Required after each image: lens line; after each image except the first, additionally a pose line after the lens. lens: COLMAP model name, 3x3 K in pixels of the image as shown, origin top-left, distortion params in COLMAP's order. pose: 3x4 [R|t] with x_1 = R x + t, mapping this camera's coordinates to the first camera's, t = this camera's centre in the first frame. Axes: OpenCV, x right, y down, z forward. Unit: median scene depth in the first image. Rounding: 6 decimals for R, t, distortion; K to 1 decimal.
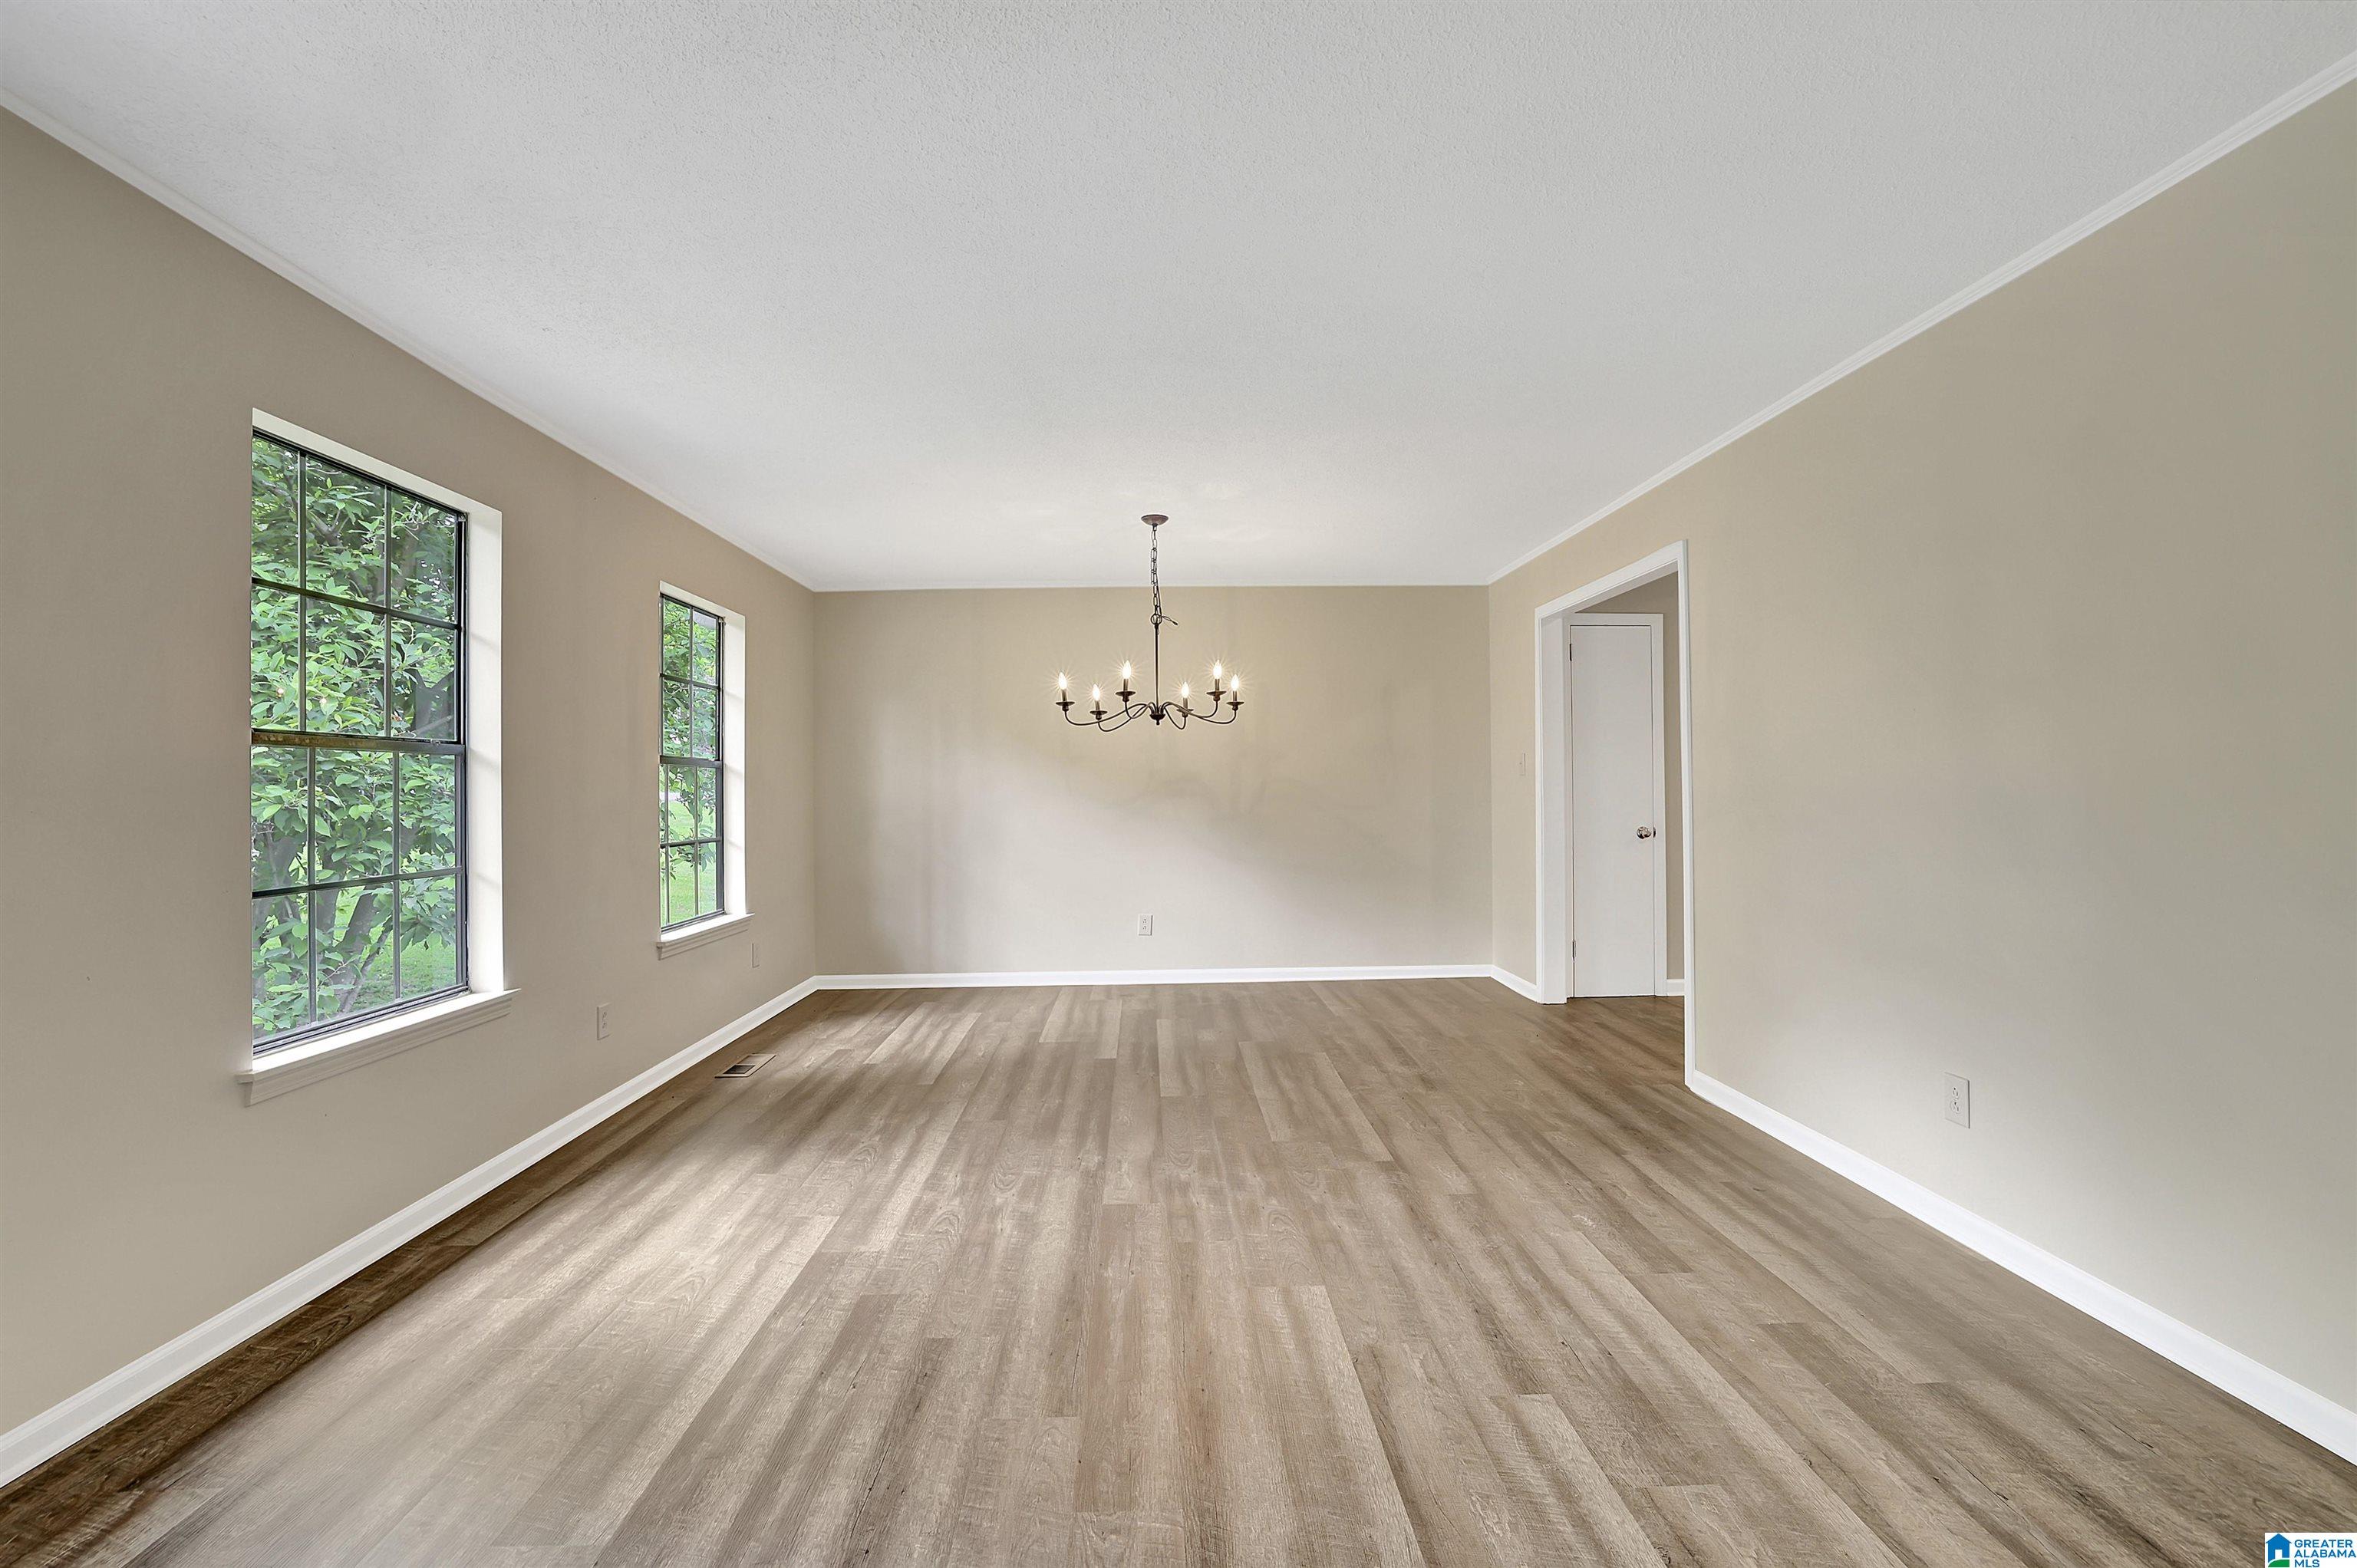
lens RADIAL K [[1021.7, 0, 1153.0], [0, 1021.7, 783.6], [0, 0, 1]] dist [-0.033871, 0.012107]
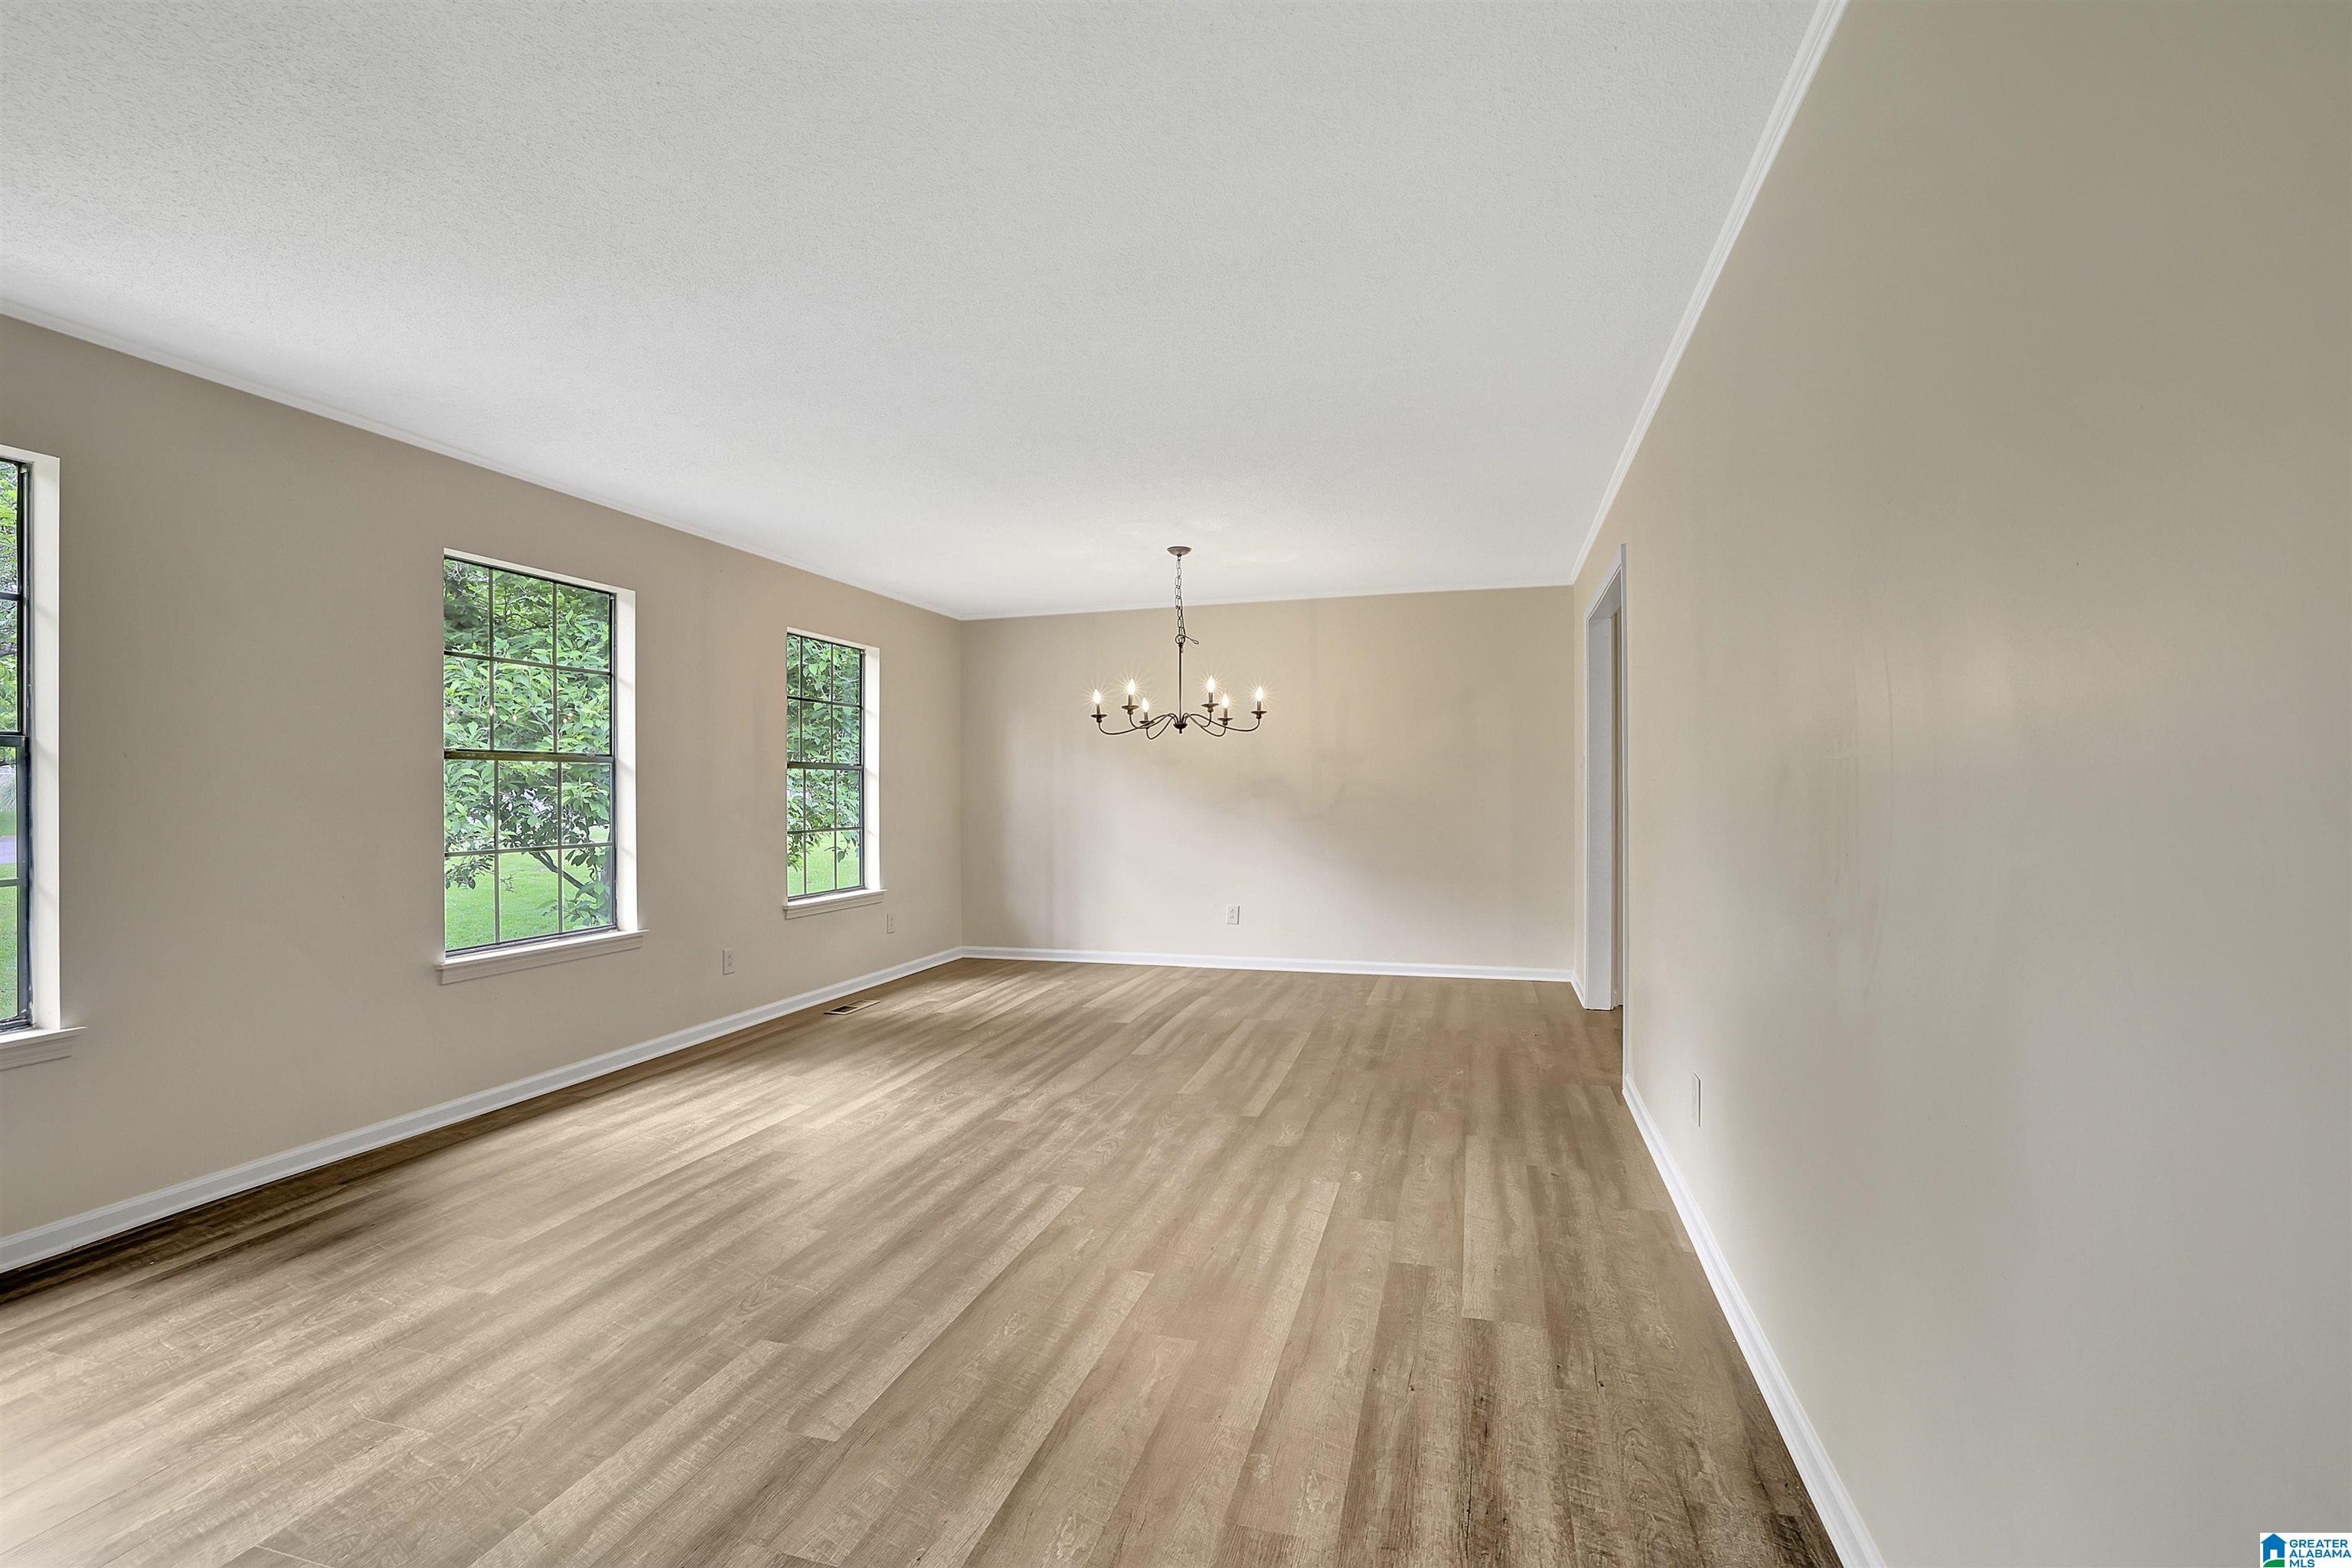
lens RADIAL K [[1019.6, 0, 1163.4], [0, 1019.6, 833.7], [0, 0, 1]] dist [-0.033871, 0.012107]
pose [[0.951332, 0.020026, -0.307517, 0.507835], [-0.004302, 0.998652, 0.051725, -0.009270], [0.308138, -0.047885, 0.950136, -0.119785]]
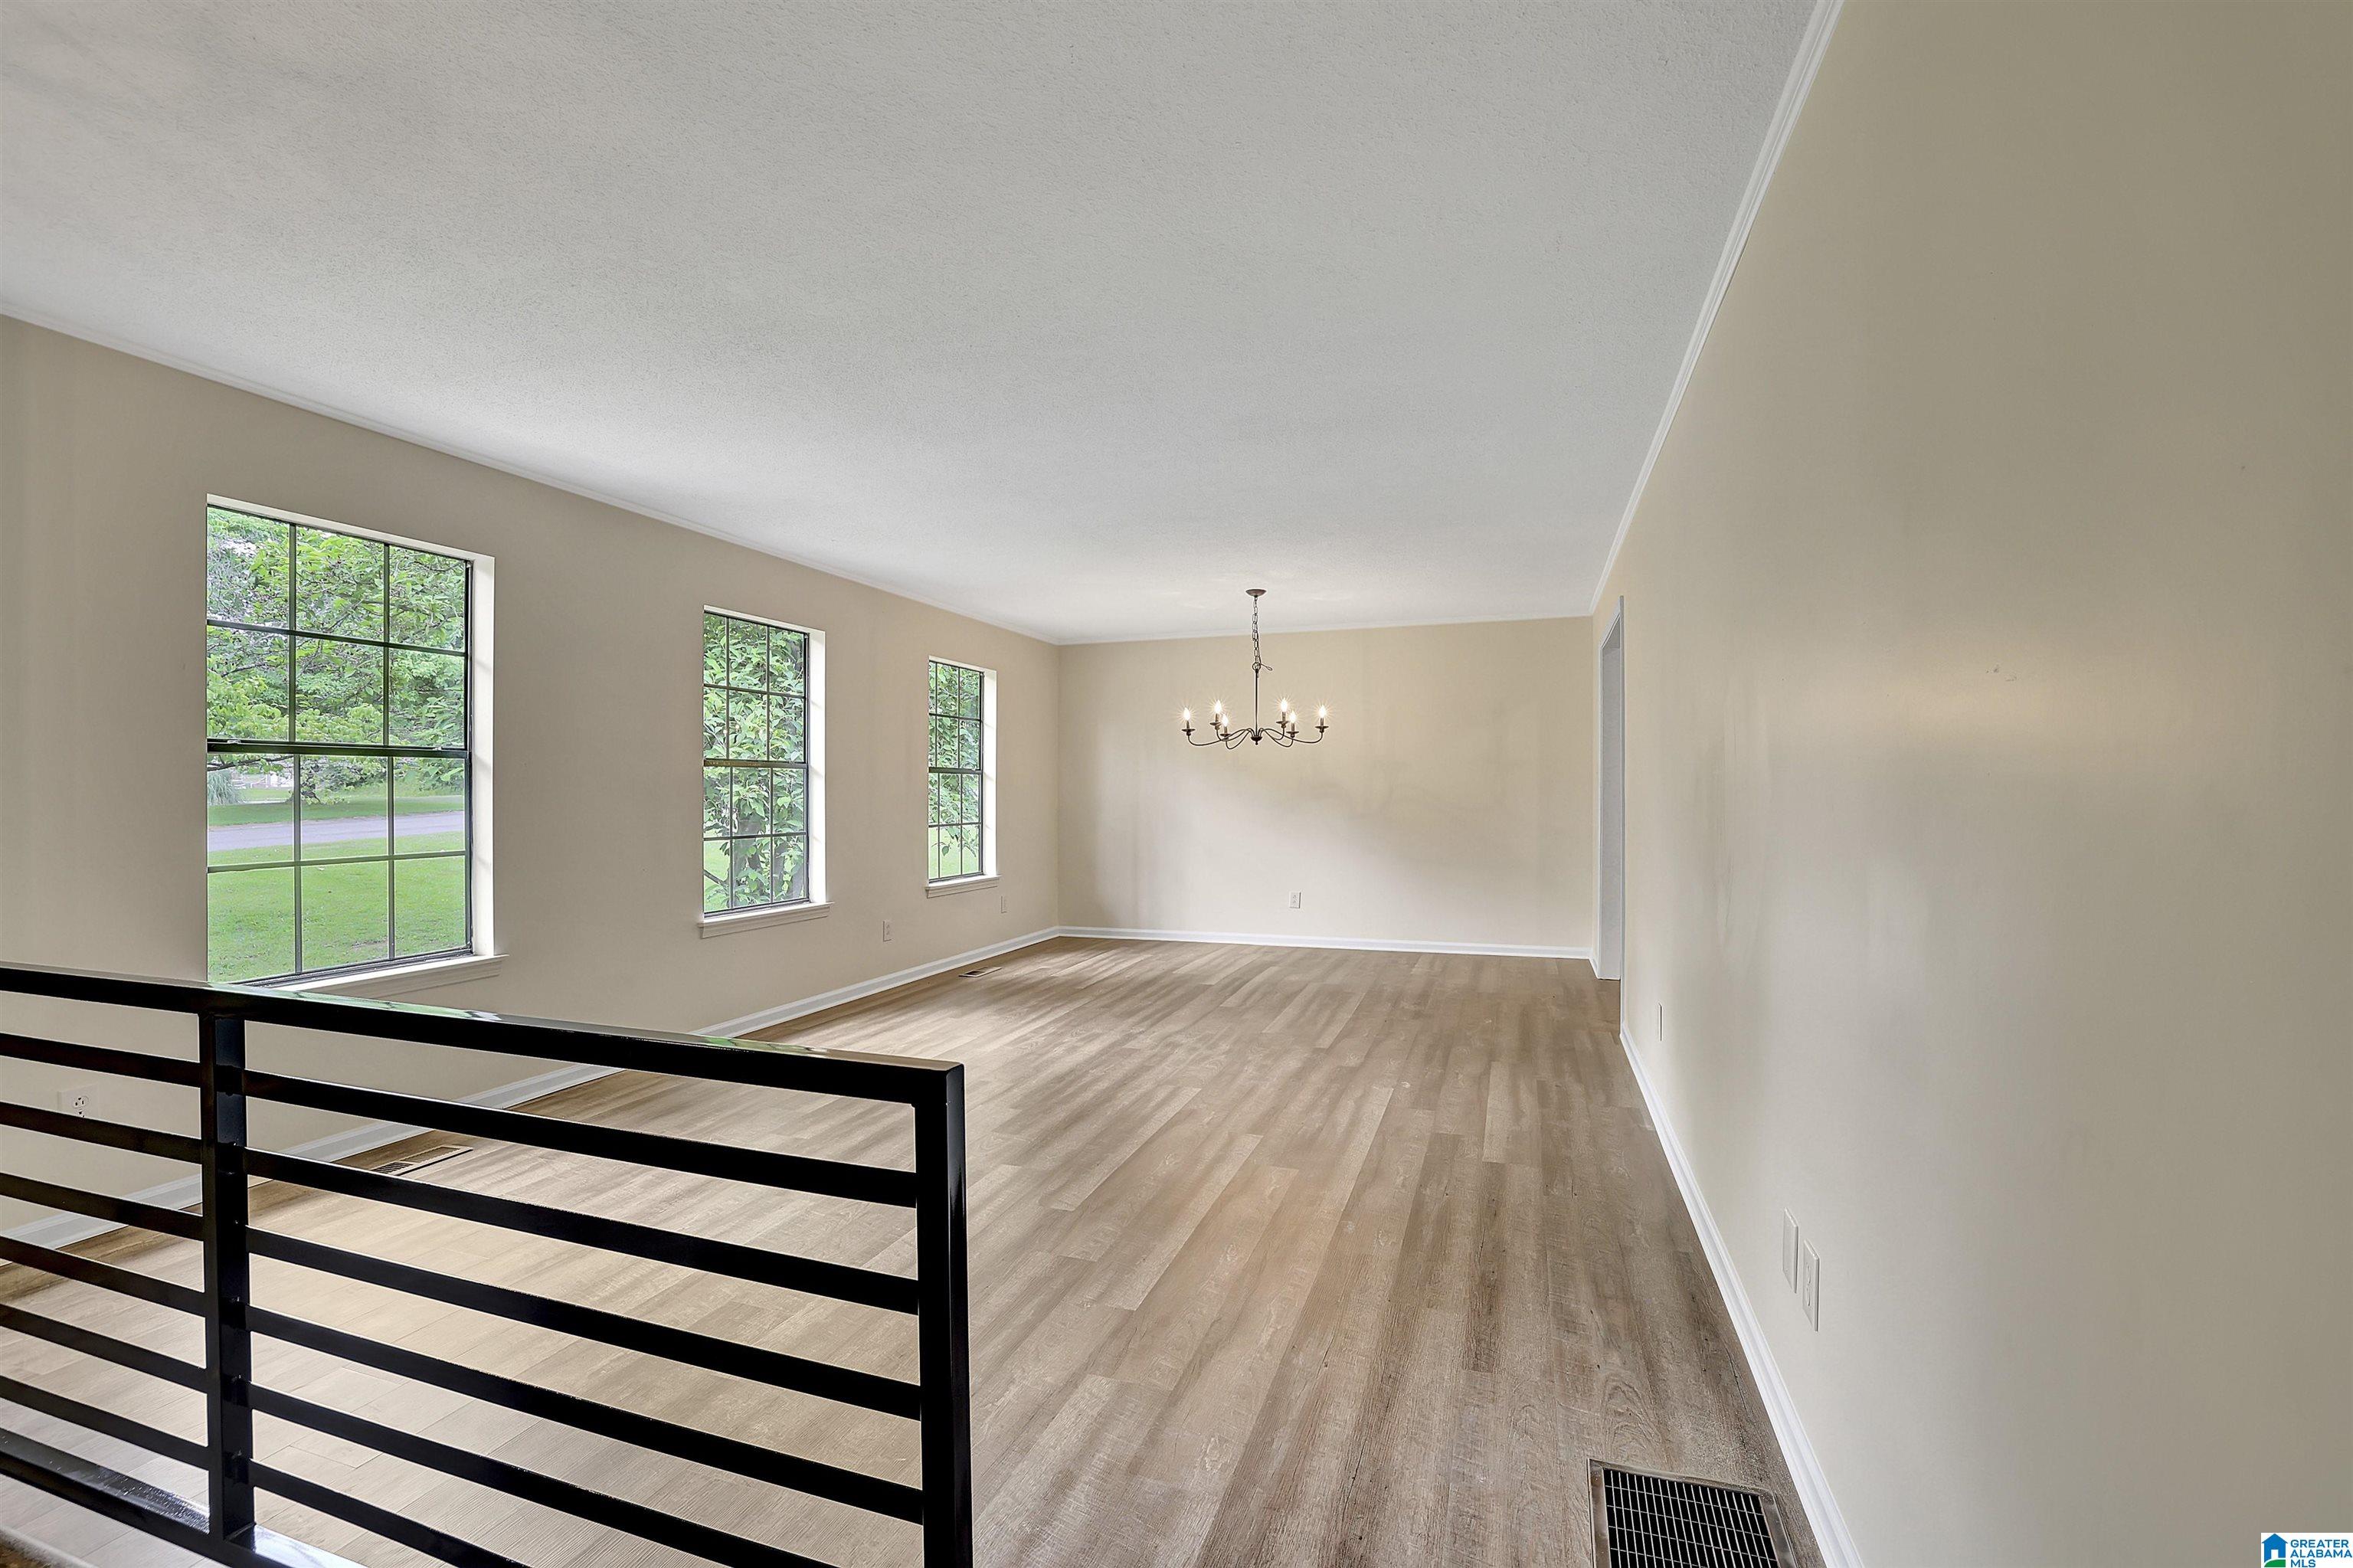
lens RADIAL K [[1020.1, 0, 1161.8], [0, 1020.1, 825.1], [0, 0, 1]] dist [-0.033871, 0.012107]
pose [[0.938050, 0.022008, -0.345801, 0.540946], [-0.007734, 0.999062, 0.042604, -0.013800], [0.346414, -0.037290, 0.937340, -0.477112]]
